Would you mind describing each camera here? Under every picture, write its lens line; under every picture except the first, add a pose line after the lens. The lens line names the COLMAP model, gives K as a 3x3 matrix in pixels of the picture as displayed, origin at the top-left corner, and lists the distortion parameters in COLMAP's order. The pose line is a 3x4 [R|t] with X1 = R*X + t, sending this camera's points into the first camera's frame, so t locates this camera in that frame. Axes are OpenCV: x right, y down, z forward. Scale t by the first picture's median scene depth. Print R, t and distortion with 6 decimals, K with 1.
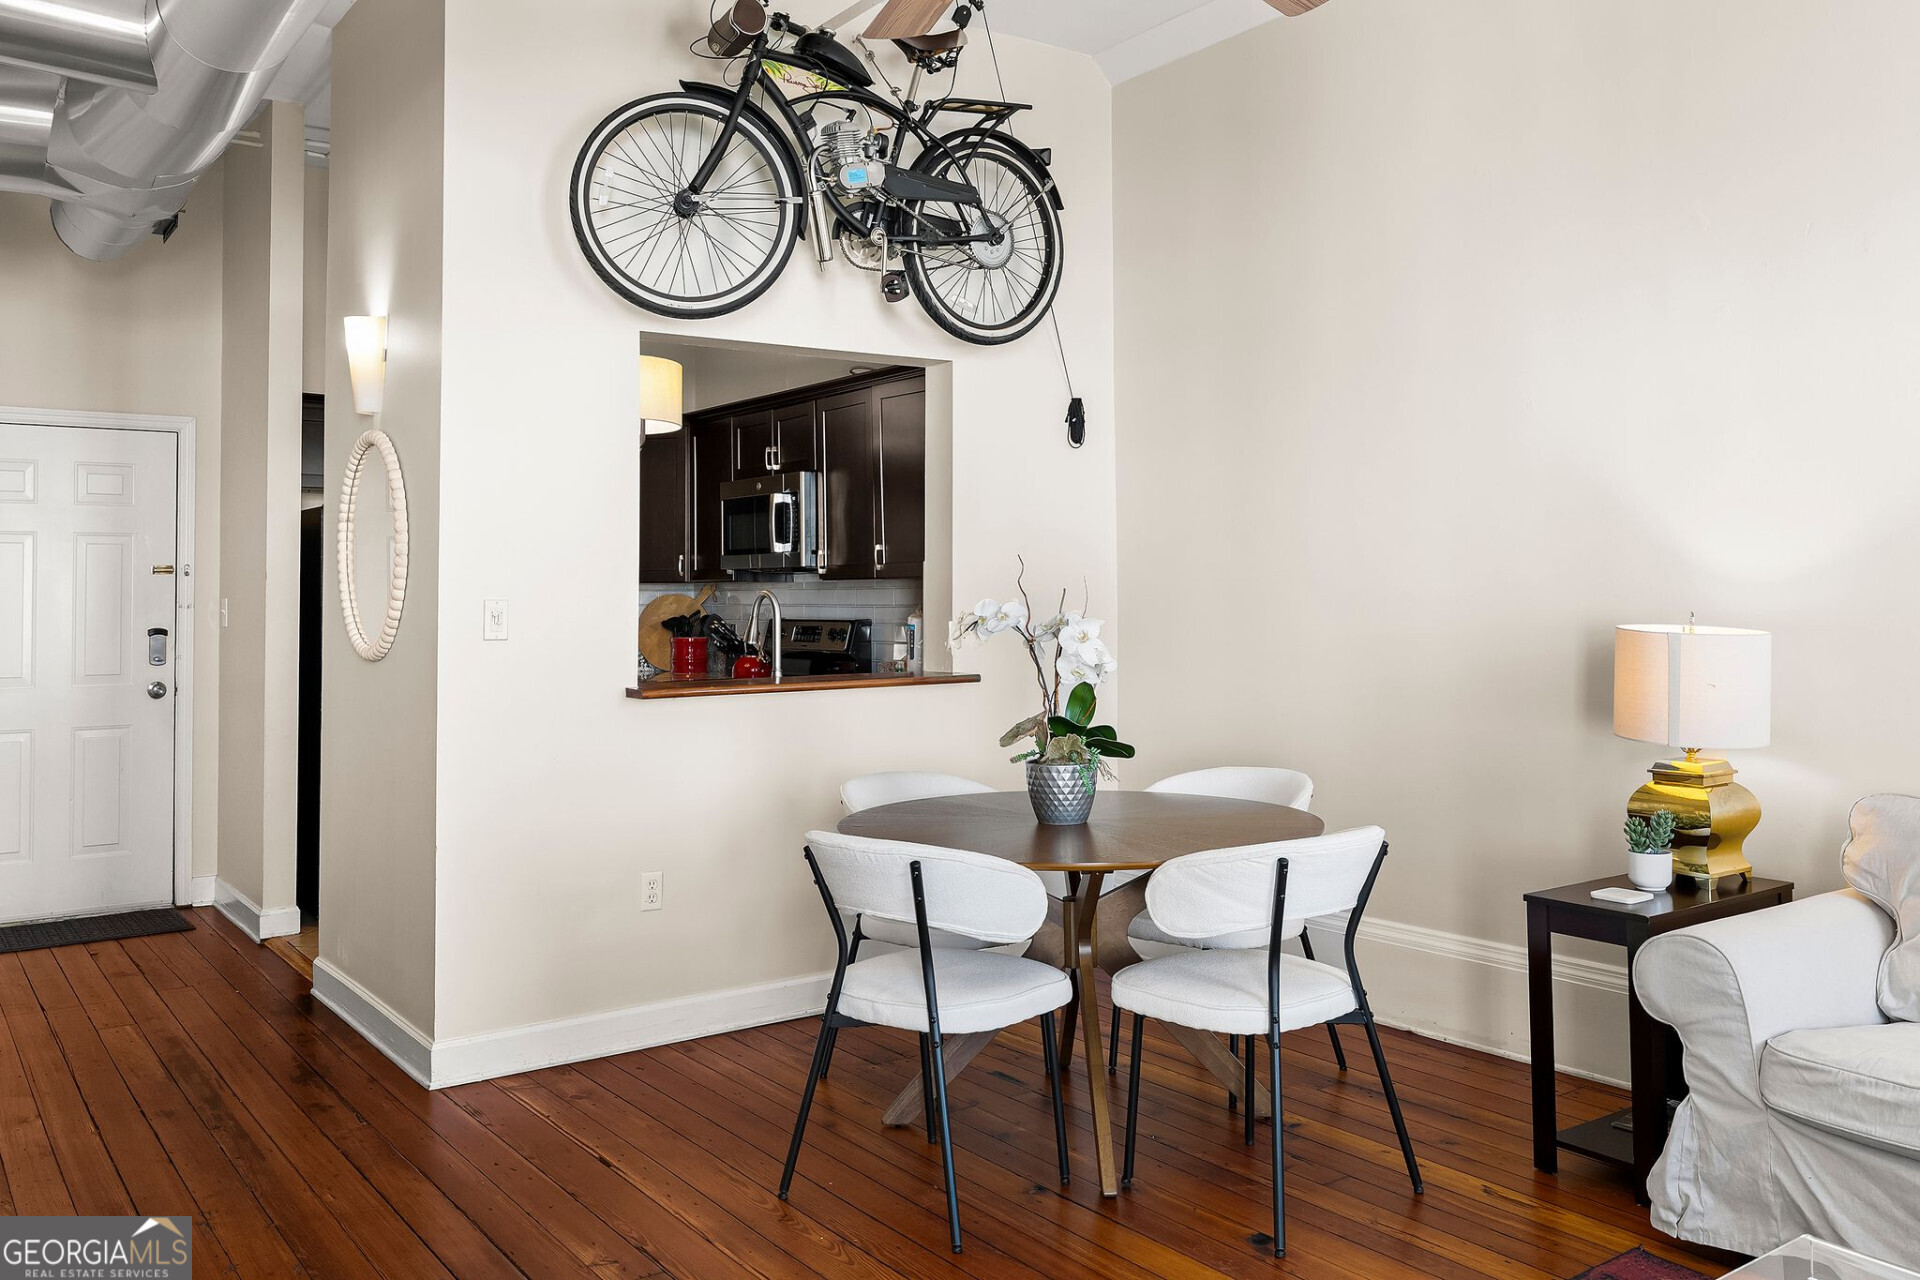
lens RADIAL K [[1486.0, 0, 960.0], [0, 1486.0, 640.0], [0, 0, 1]] dist [-0.010195, -0.004332]
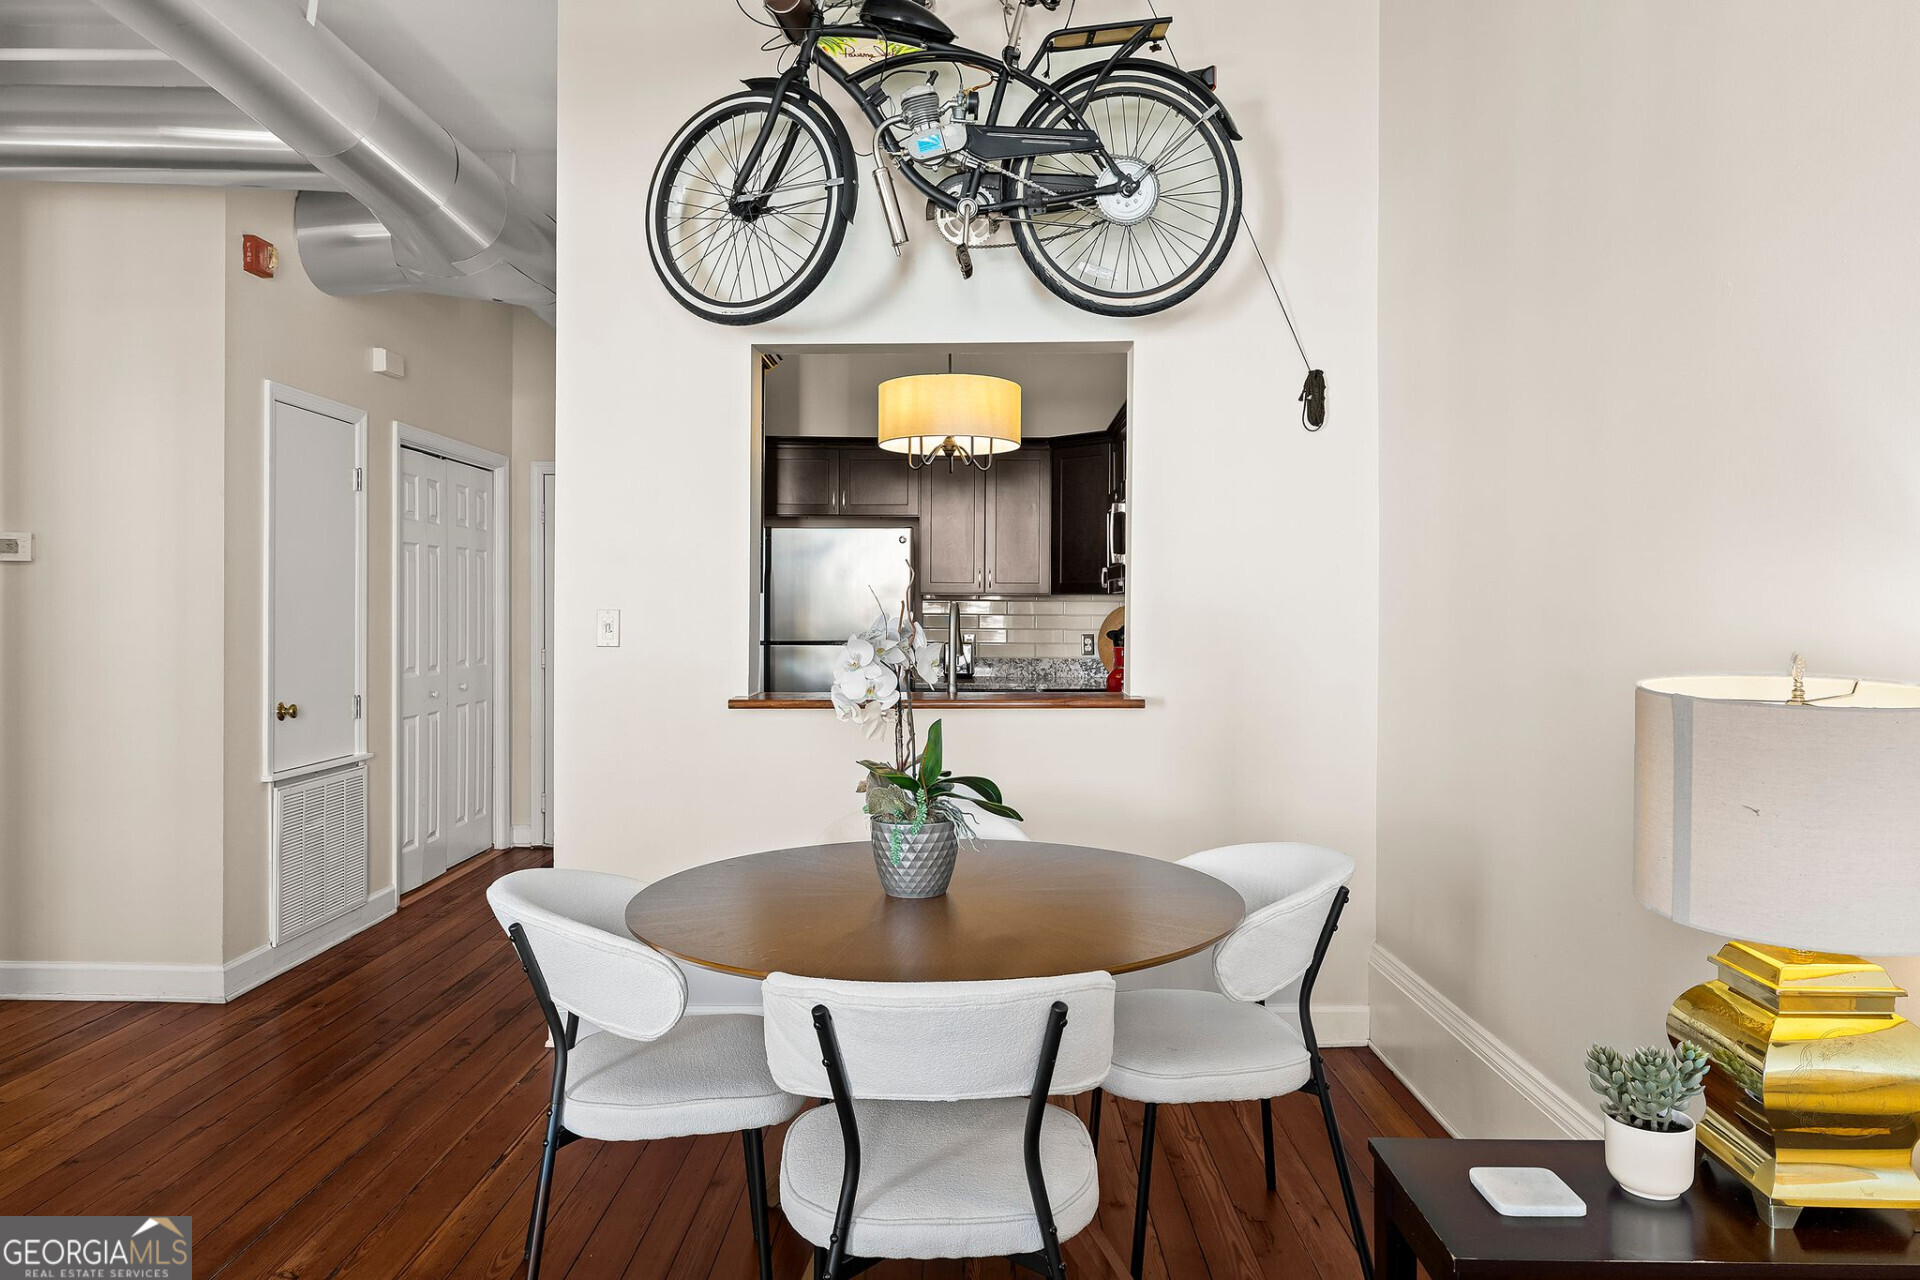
lens RADIAL K [[1338.1, 0, 960.0], [0, 1338.1, 640.0], [0, 0, 1]] dist [-0.001629, 0.000866]
pose [[0.796490, 0.037714, -0.603474, 0.428255], [-0.031500, 0.999286, 0.020875, -0.029324], [0.603831, 0.002383, 0.797109, 0.352794]]
